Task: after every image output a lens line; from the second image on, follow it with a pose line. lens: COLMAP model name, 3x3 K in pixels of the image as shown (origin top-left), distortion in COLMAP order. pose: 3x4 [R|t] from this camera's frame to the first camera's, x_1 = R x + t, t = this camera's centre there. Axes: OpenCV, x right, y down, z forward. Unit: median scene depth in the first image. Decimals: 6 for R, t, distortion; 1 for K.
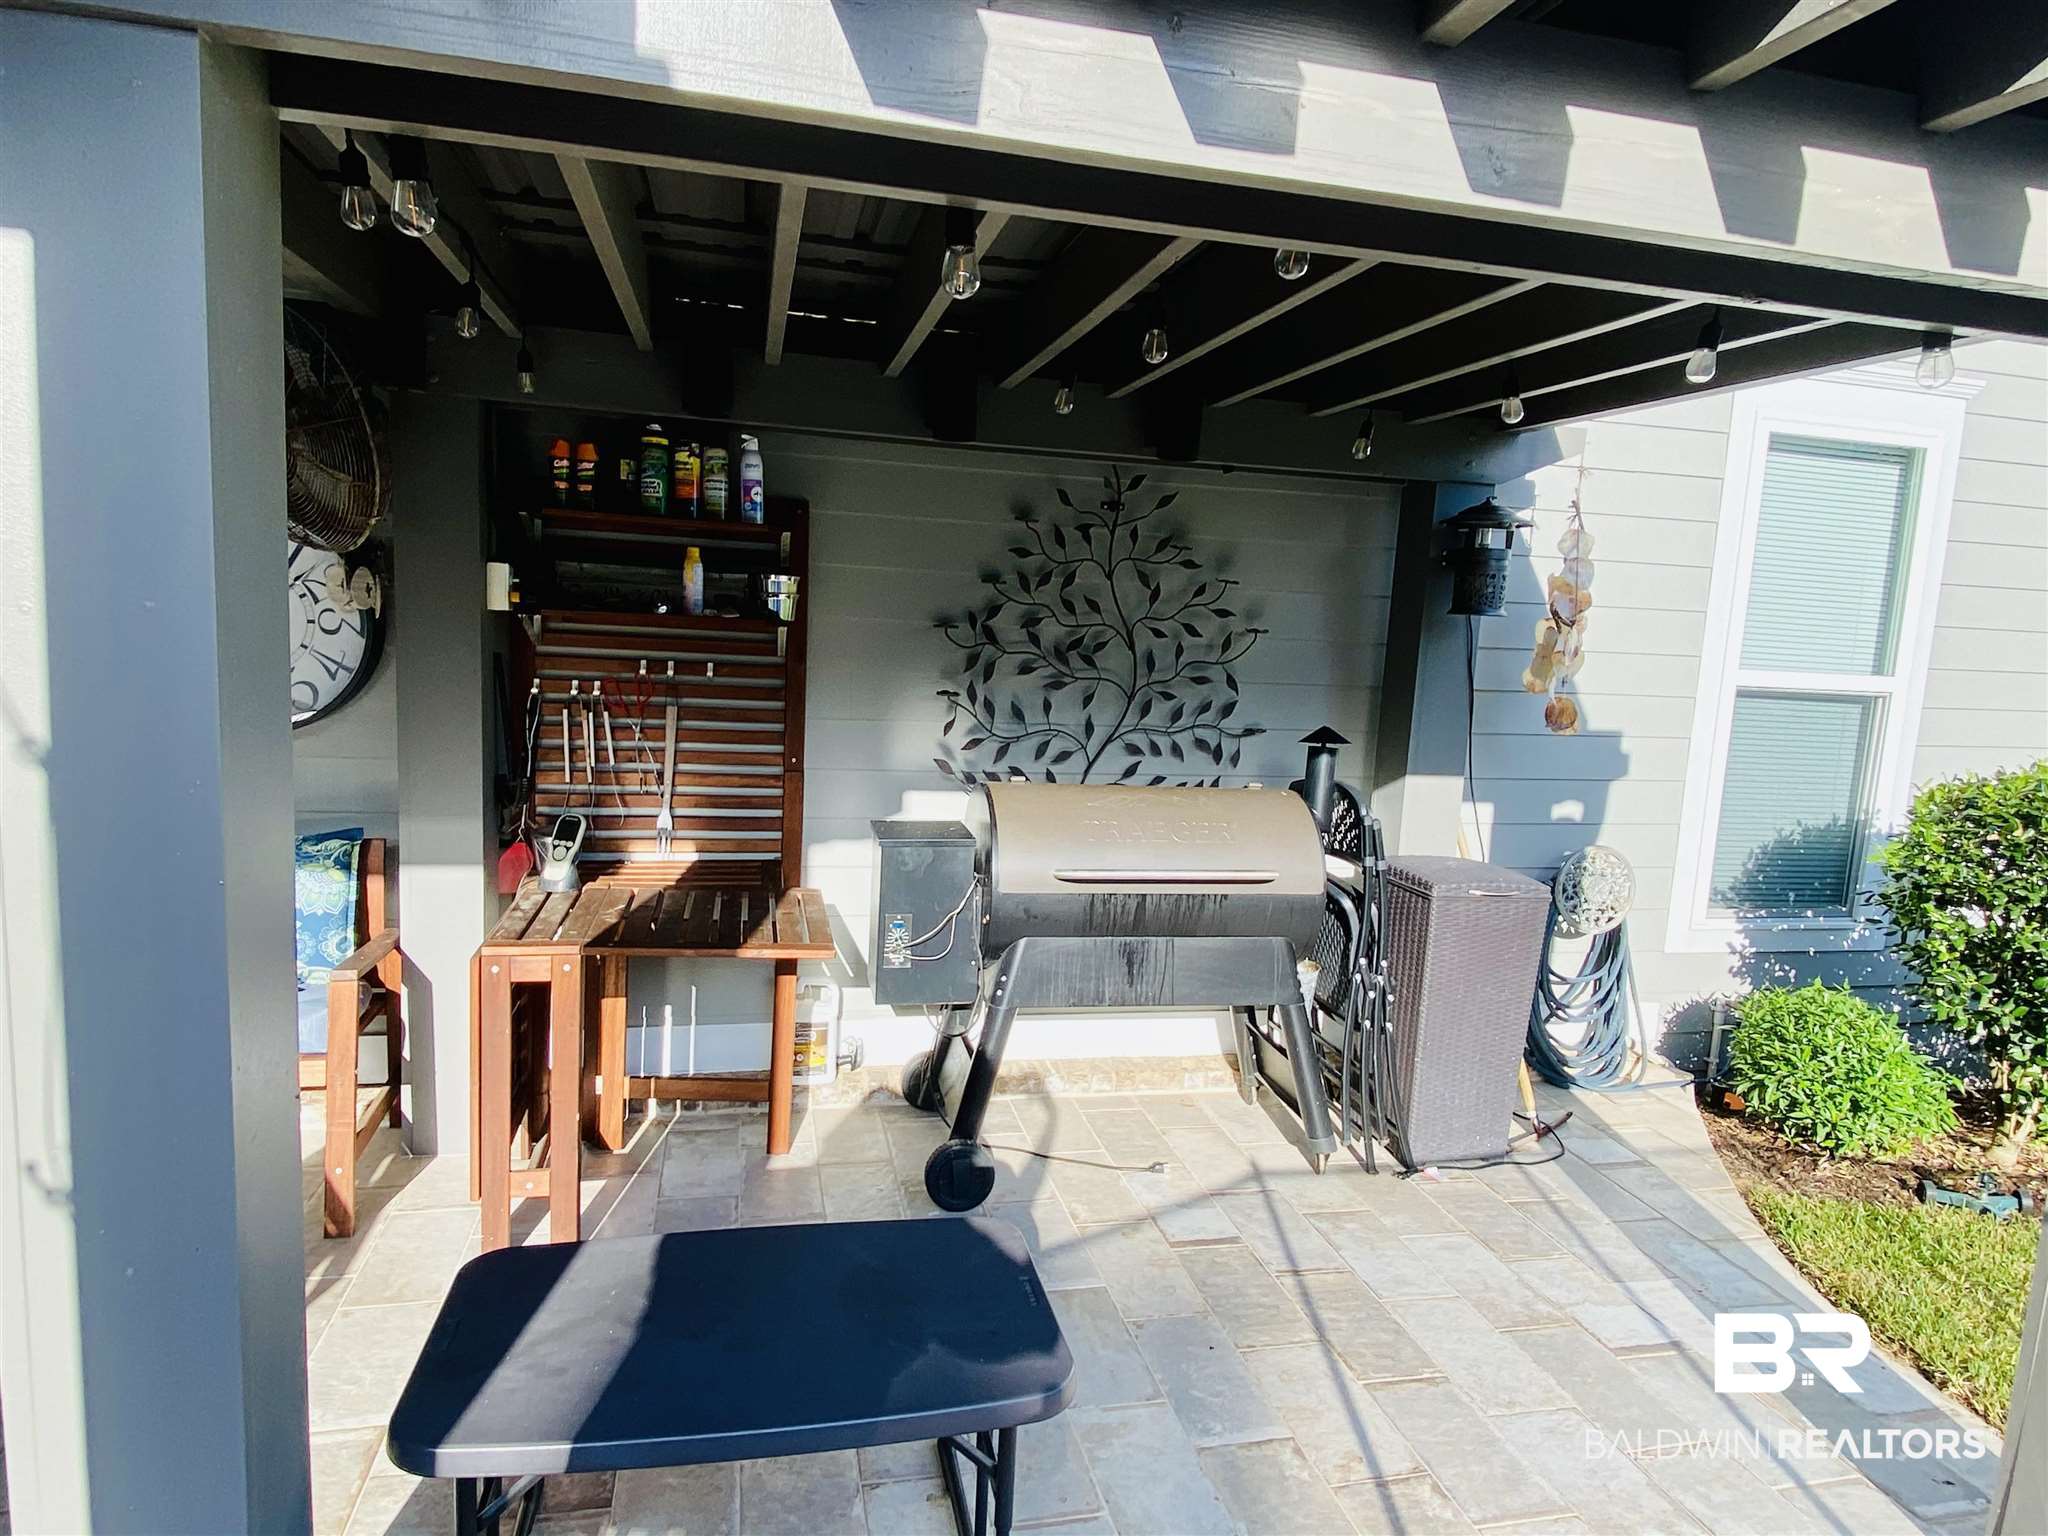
lens RADIAL K [[1210.2, 0, 1026.8], [0, 1210.2, 764.8], [0, 0, 1]] dist [0.023126, -0.005153]
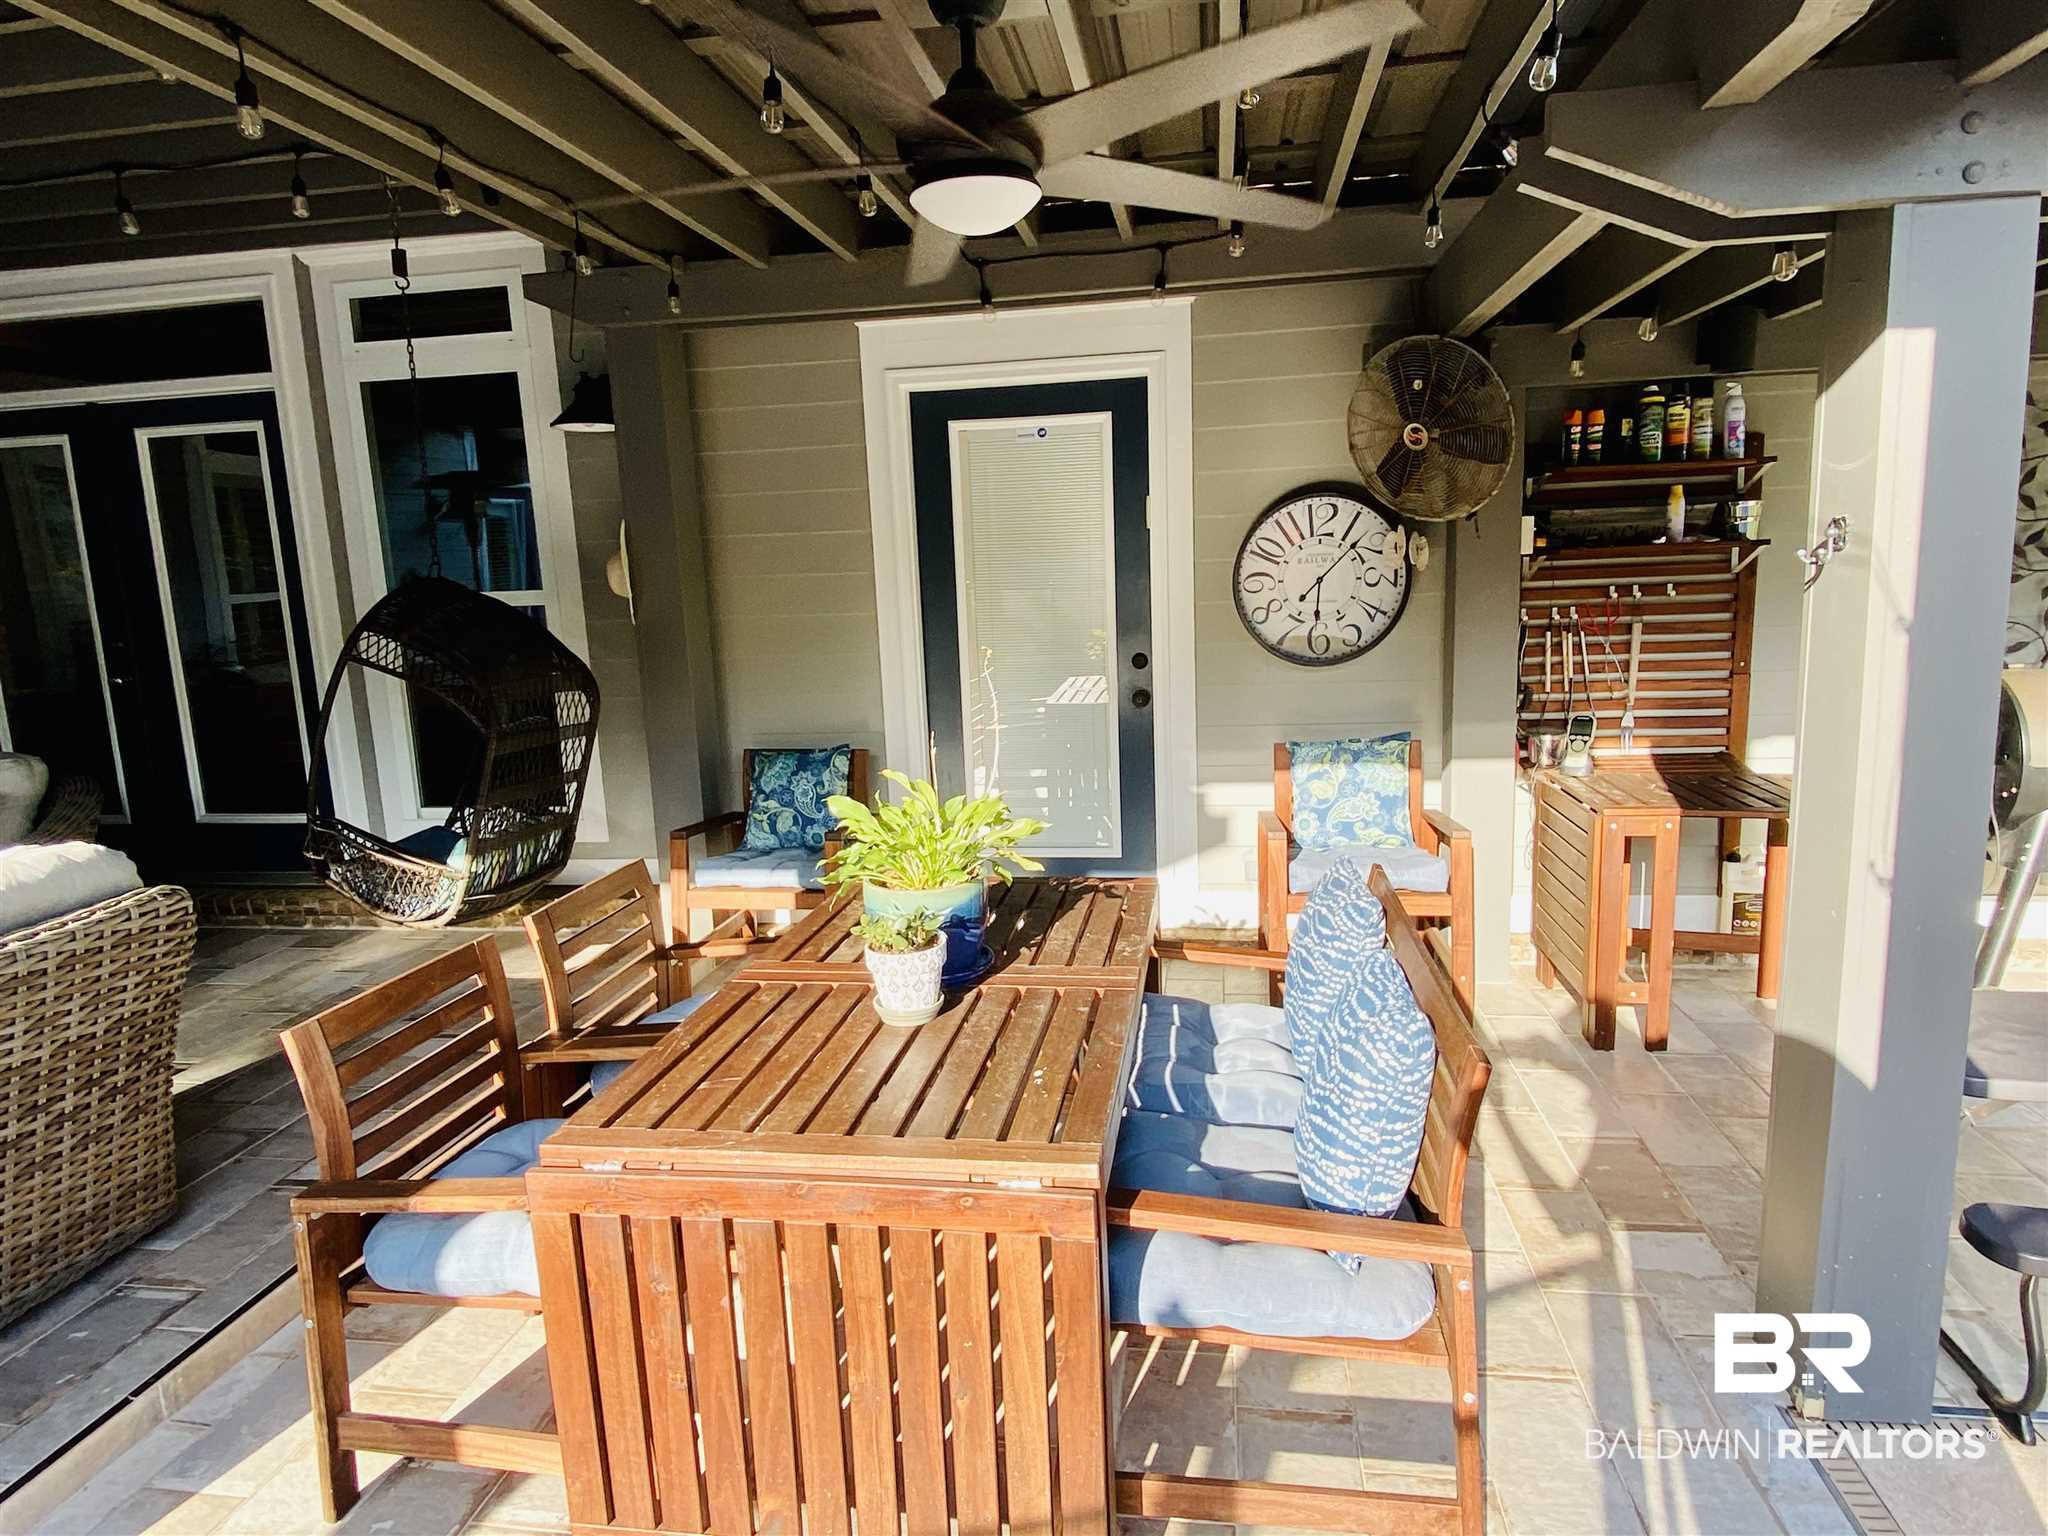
lens RADIAL K [[1210.2, 0, 1022.8], [0, 1210.2, 769.4], [0, 0, 1]] dist [0.023126, -0.005153]
pose [[0.923816, -0.028243, -0.381794, -0.420399], [0.045786, 0.998268, 0.036942, 0.023982], [0.380089, -0.051608, 0.923509, -0.356841]]
